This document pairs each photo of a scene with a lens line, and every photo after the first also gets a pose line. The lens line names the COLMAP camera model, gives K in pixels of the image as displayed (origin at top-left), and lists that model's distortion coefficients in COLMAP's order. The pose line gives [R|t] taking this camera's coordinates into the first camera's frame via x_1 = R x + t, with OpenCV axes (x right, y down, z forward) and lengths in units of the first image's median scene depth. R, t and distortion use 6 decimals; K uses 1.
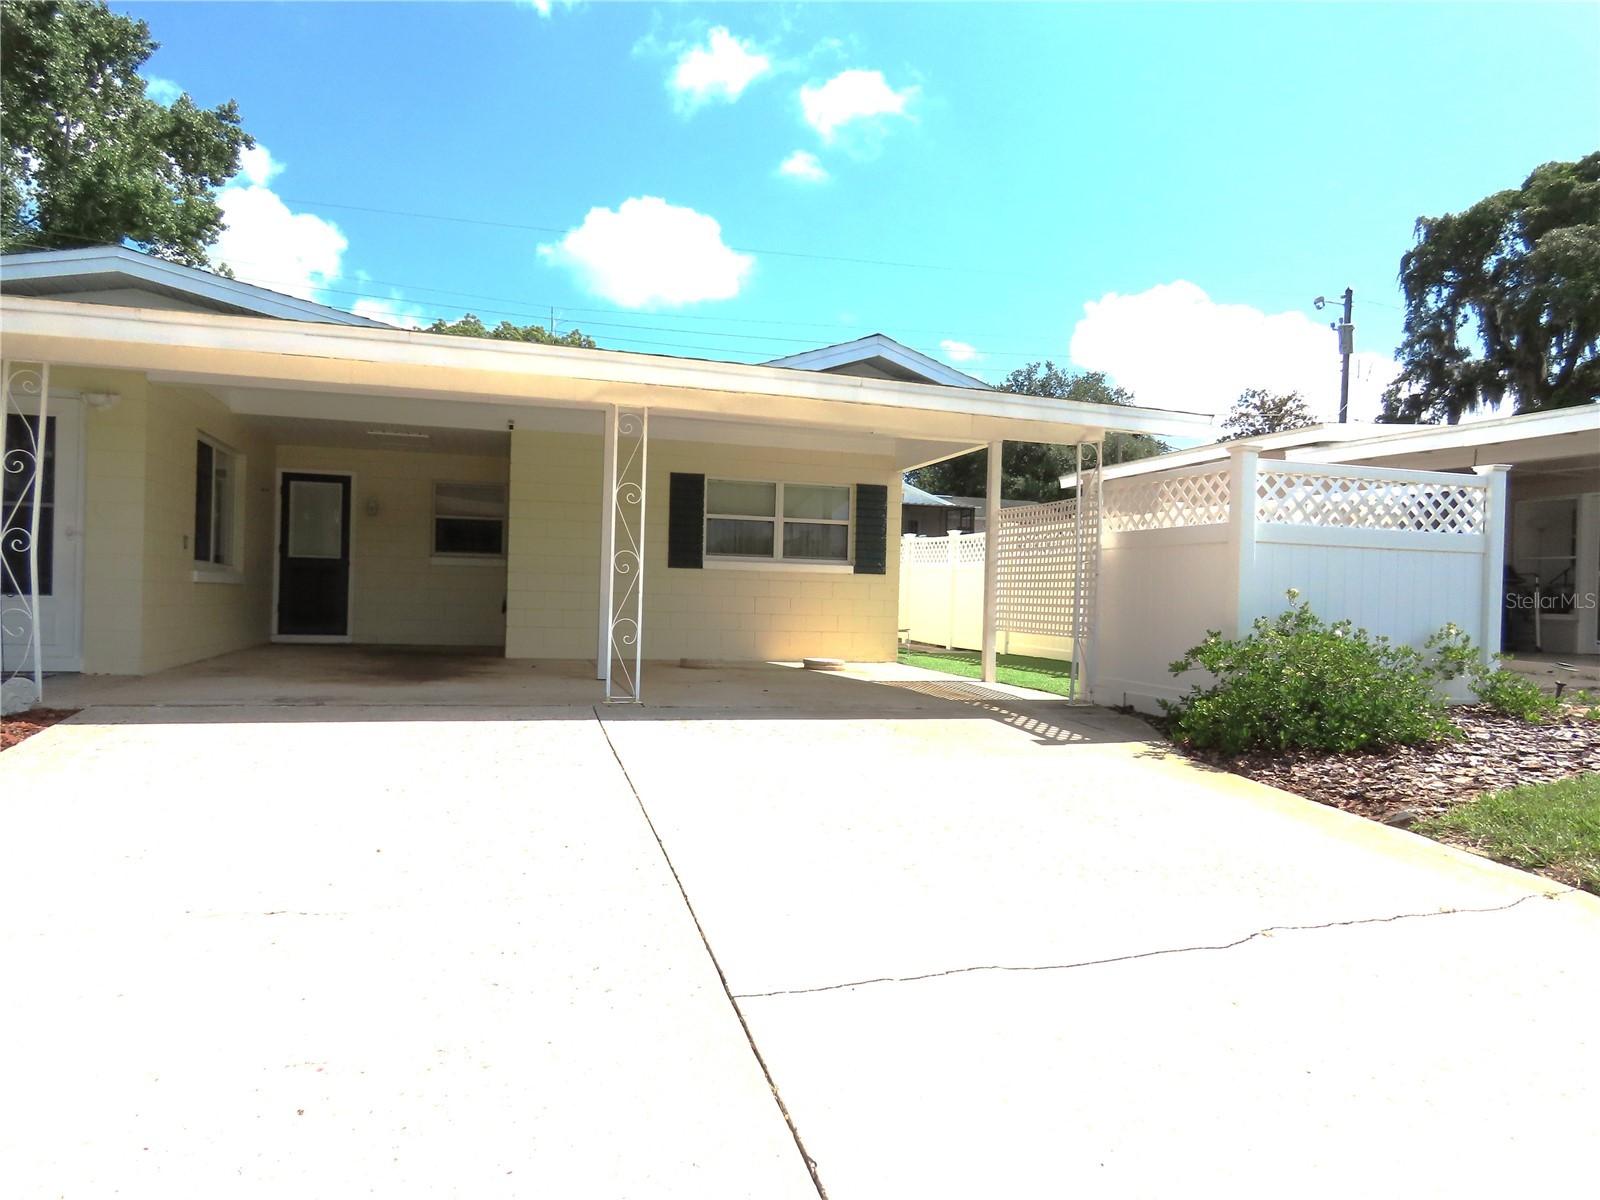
lens RADIAL K [[1015.7, 0, 800.0], [0, 1015.7, 600.0], [0, 0, 1]] dist [-0.001071, 0.000922]
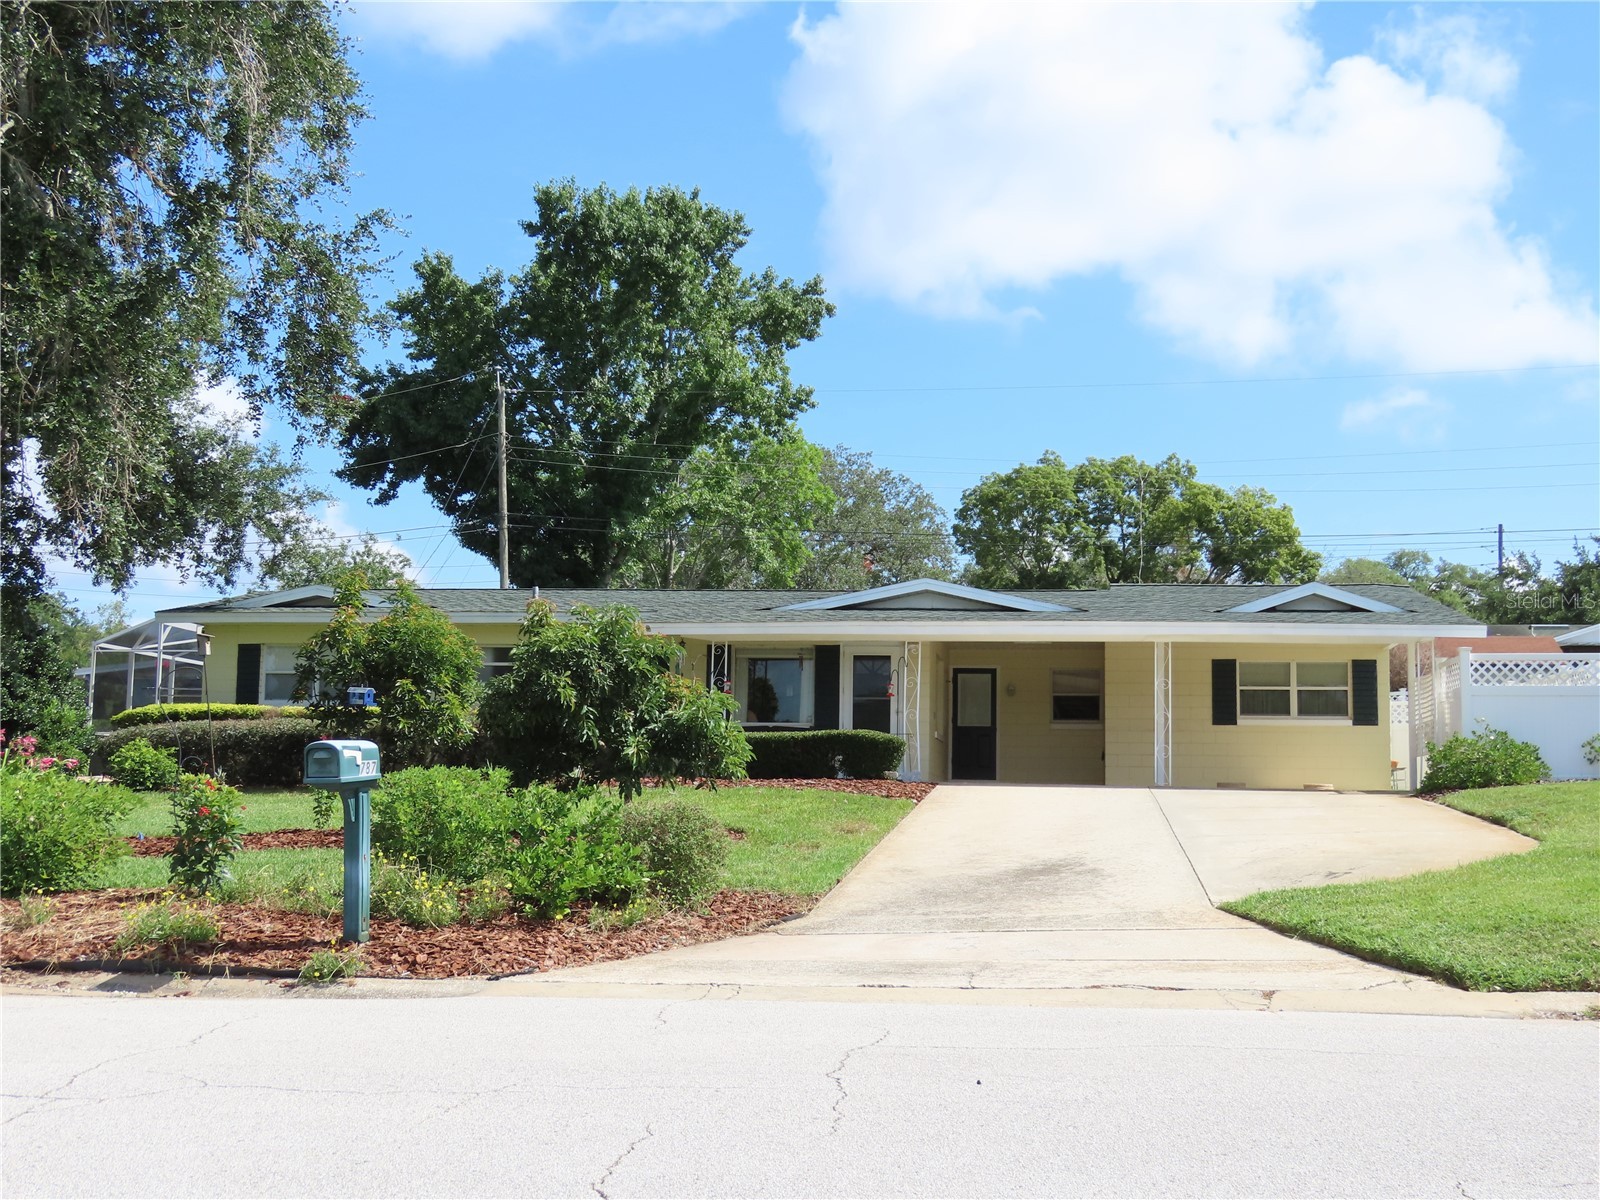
lens RADIAL K [[2551.0, 0, 795.6], [0, 2551.0, 643.3], [0, 0, 1]] dist [-0.009372, -0.083504]
pose [[0.924155, -0.043662, -0.379514, 0.809176], [0.010544, 0.995984, -0.088909, 0.194523], [0.381872, 0.078164, 0.920904, -2.963854]]
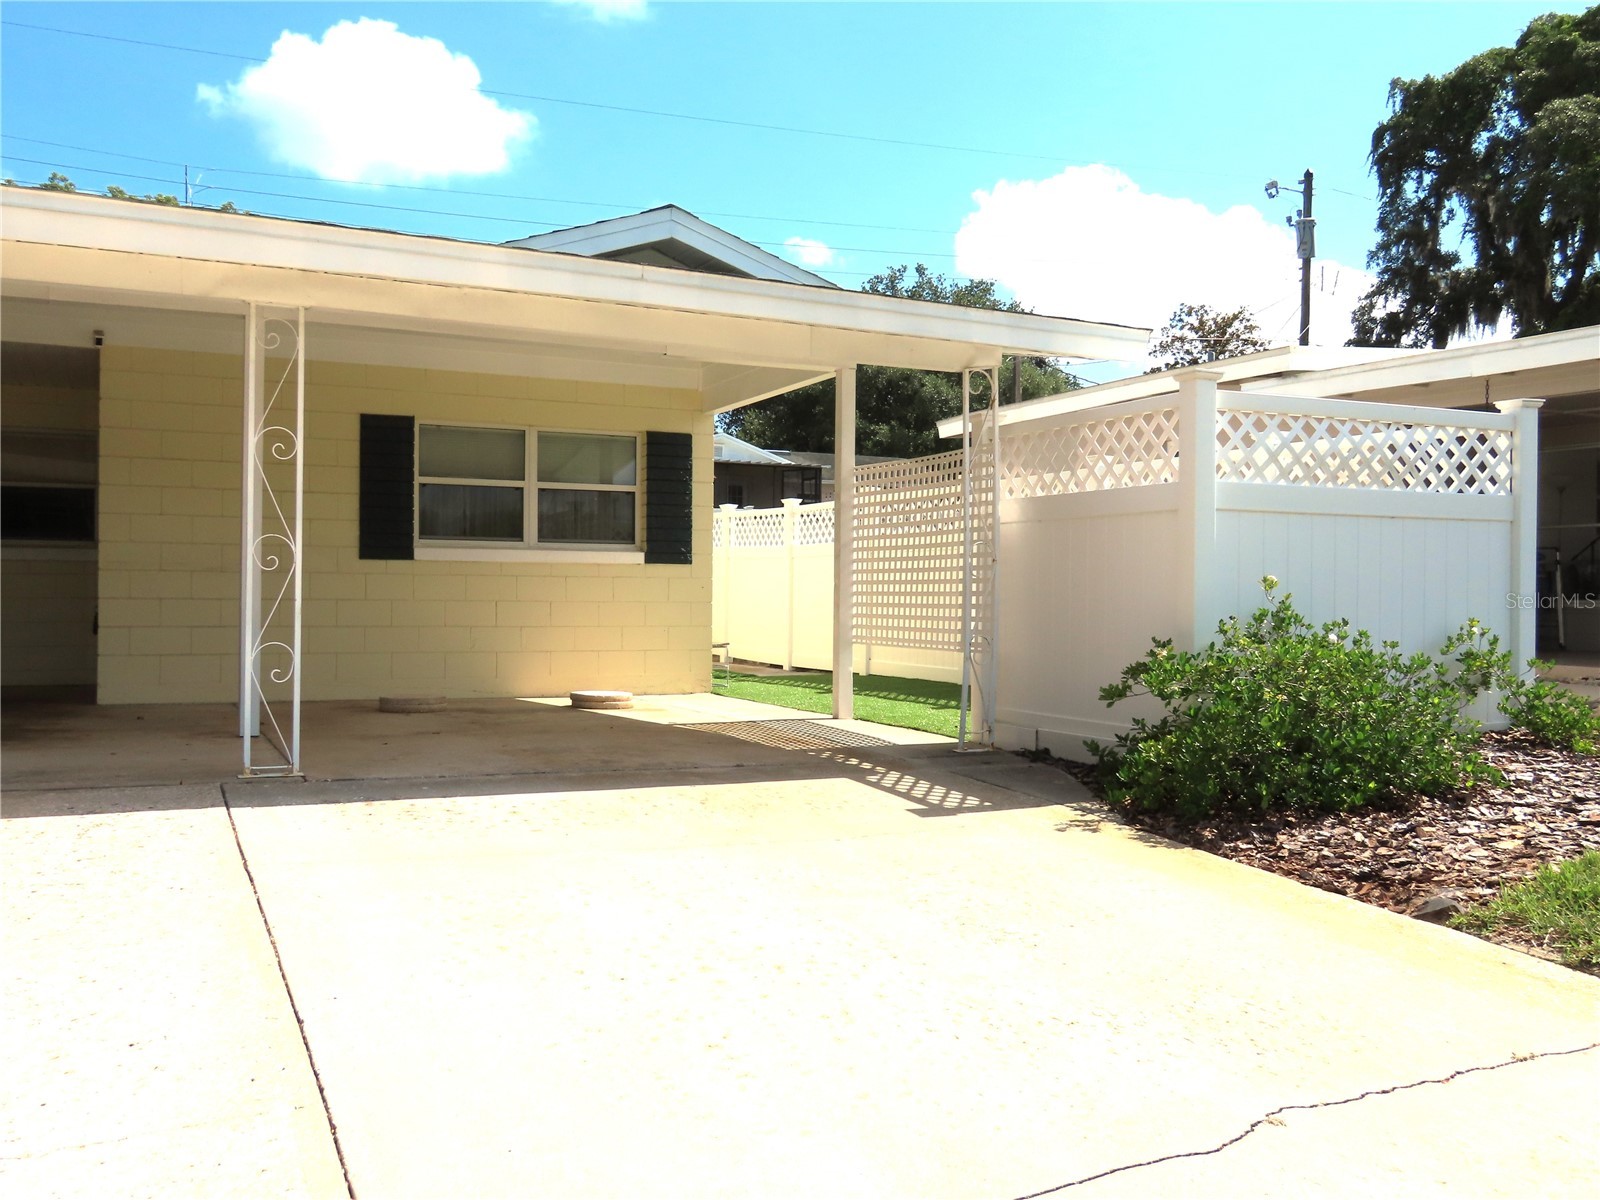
lens RADIAL K [[1413.6, 0, 780.2], [0, 1413.6, 601.0], [0, 0, 1]] dist [0.048128, -0.001970]
pose [[0.990221, -0.020088, 0.138056, 0.013899], [0.019767, 0.999798, 0.003696, -0.003341], [-0.138102, -0.000930, 0.990418, 0.062862]]
